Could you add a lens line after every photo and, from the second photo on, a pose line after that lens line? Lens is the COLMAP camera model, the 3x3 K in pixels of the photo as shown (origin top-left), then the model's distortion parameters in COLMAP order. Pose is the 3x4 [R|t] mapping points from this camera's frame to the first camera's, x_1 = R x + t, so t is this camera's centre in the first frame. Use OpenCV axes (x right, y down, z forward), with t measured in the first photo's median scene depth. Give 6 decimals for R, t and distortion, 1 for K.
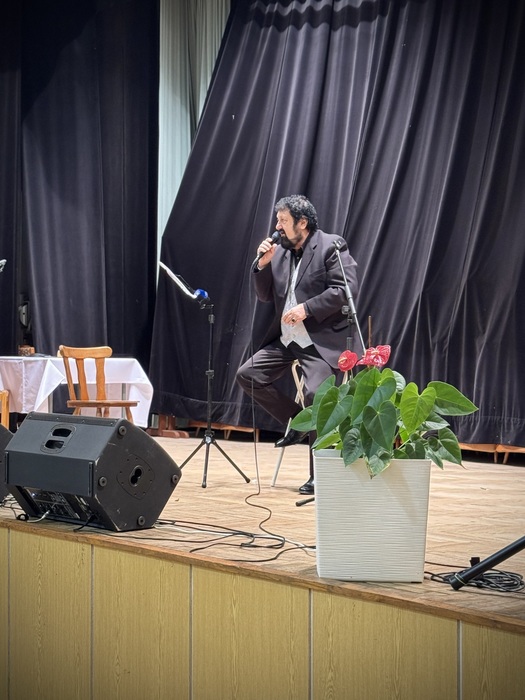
lens RADIAL K [[1294.1, 0, 262.5], [0, 1294.1, 350.0], [0, 0, 1]] dist [0.191413, 0.017295]
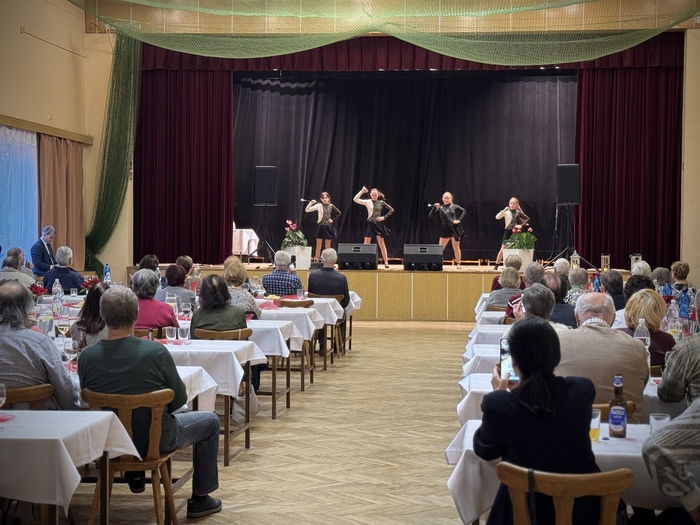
lens RADIAL K [[1217.5, 0, 350.0], [0, 1217.5, 262.5], [0, 0, 1]] dist [0.030816, 0.123995]
pose [[0.746536, -0.031503, 0.664598, -2.314261], [-0.000136, 0.998871, 0.047501, -0.059773], [-0.665344, -0.035552, 0.745689, -1.366802]]
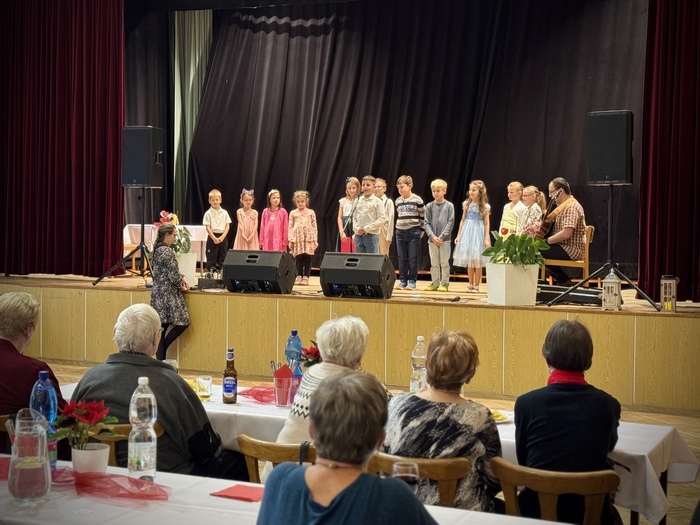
lens RADIAL K [[1124.6, 0, 371.5], [0, 1124.6, 261.6], [0, 0, 1]] dist [0.143397, -0.069825]
pose [[0.911298, -0.015188, 0.411466, -0.791305], [-0.004865, 0.998853, 0.047644, -0.026639], [-0.411718, -0.045420, 0.910179, -0.731769]]
